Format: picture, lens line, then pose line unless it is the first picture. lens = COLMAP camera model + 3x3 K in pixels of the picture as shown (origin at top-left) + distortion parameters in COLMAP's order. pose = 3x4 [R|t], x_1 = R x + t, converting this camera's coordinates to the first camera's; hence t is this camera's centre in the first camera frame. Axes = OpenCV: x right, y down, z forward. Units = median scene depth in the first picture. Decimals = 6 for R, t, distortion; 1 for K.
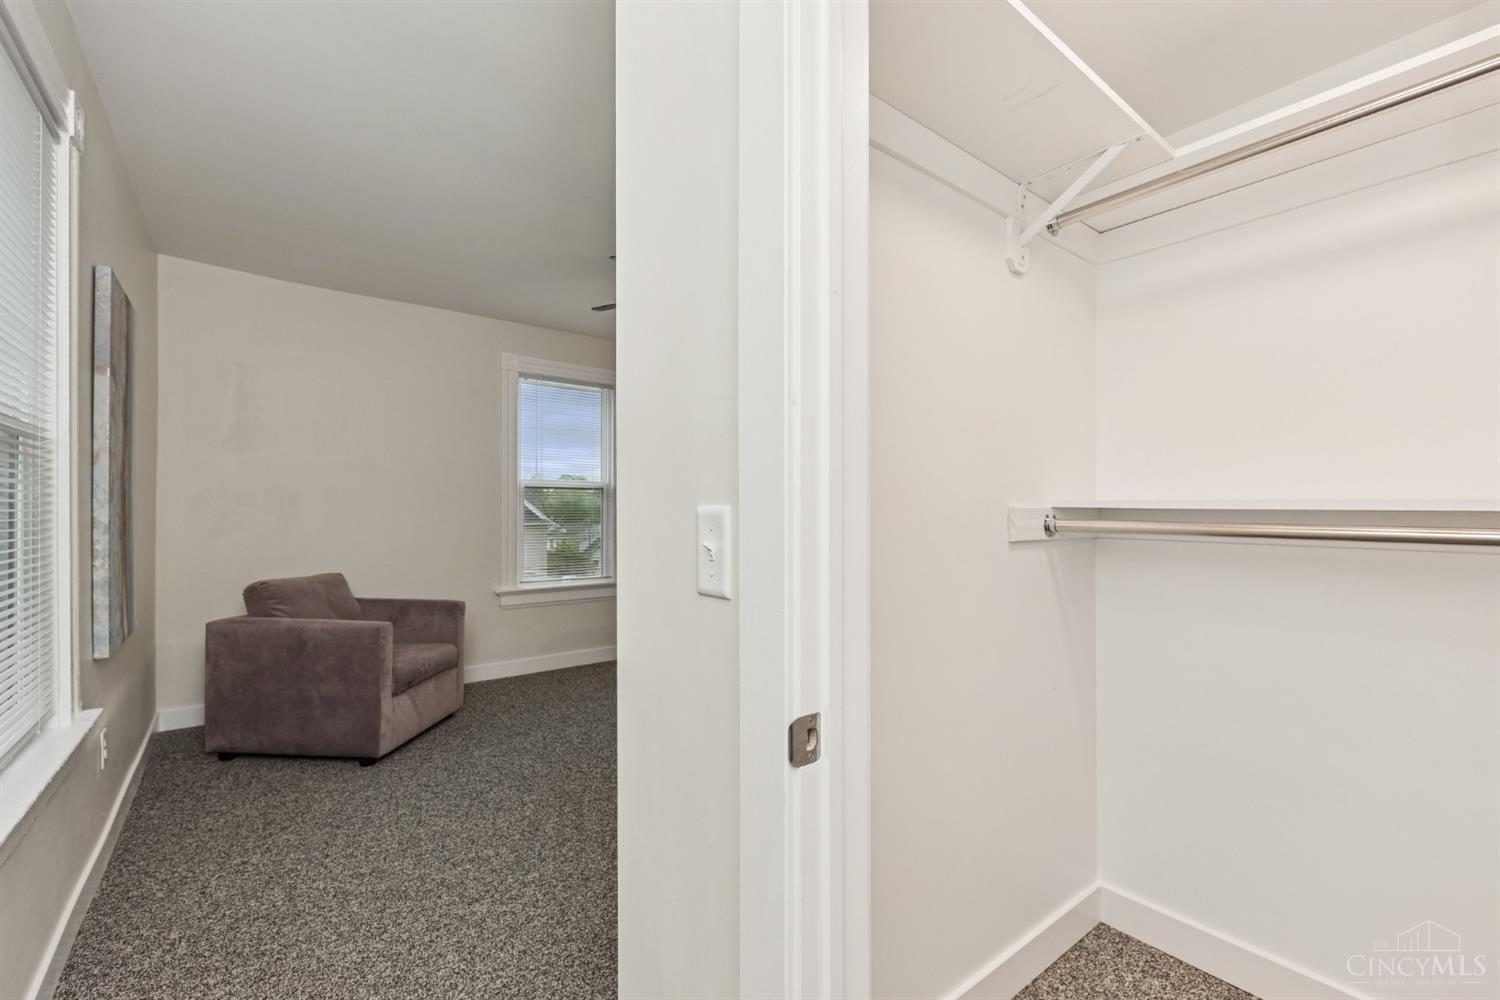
lens RADIAL K [[634.7, 0, 748.9], [0, 634.7, 508.1], [0, 0, 1]] dist [-0.002133, 0.000377]
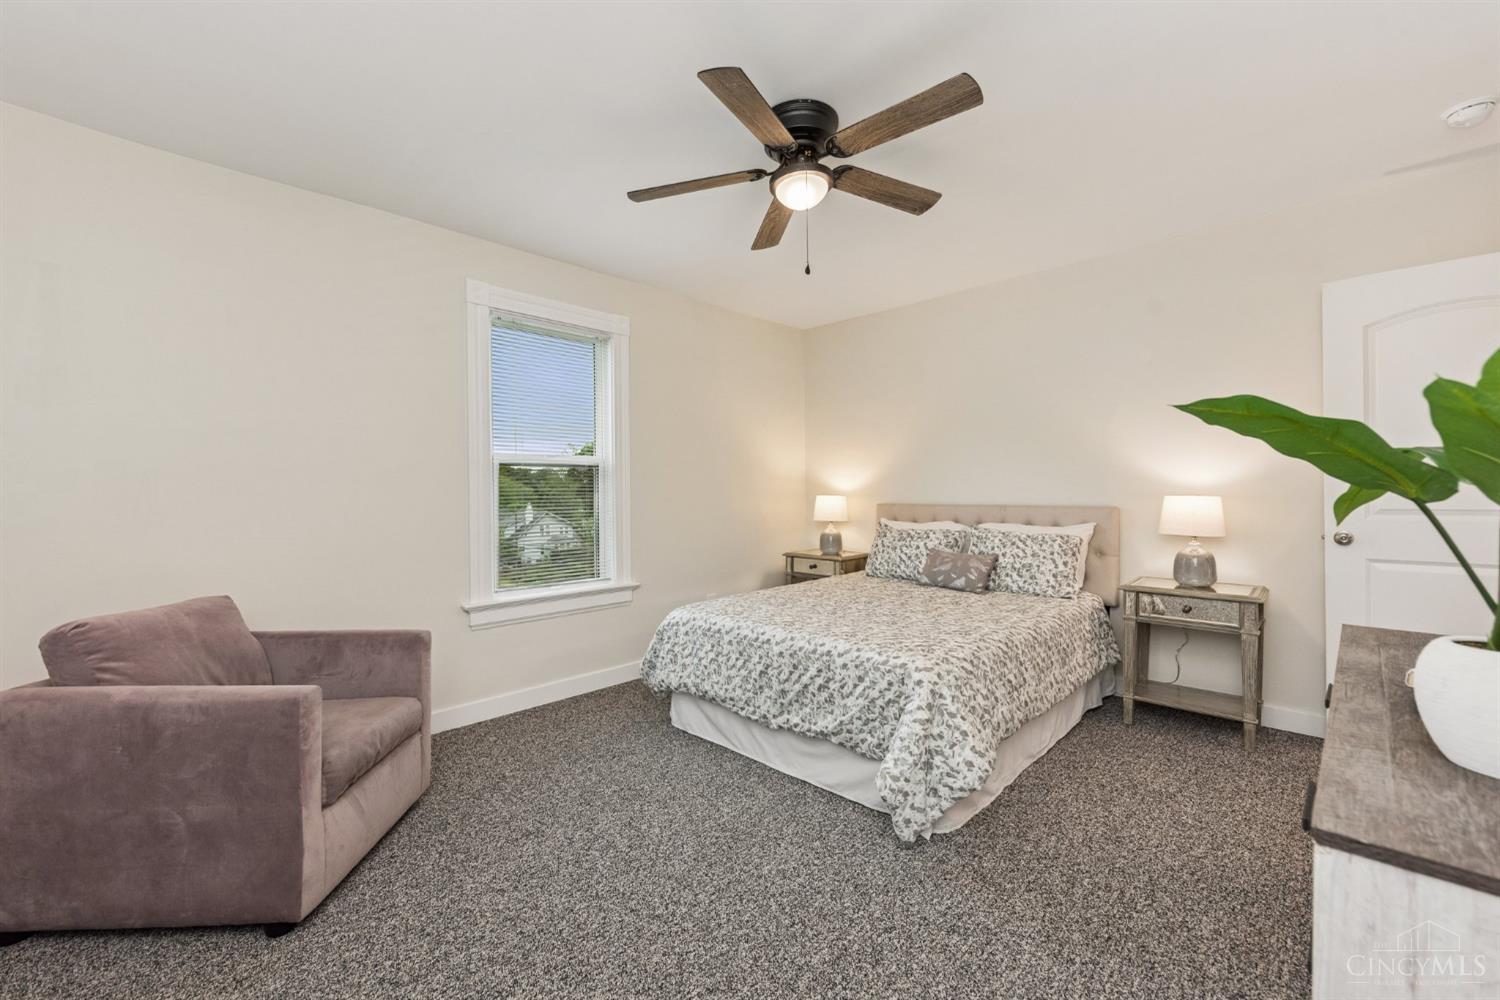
lens RADIAL K [[612.9, 0, 746.0], [0, 612.9, 496.7], [0, 0, 1]] dist [0.000577, -0.001185]
pose [[0.992875, -0.013705, 0.118370, -0.229330], [0.012395, 0.999854, 0.011798, 0.000948], [-0.118515, -0.010247, 0.992899, 0.380792]]
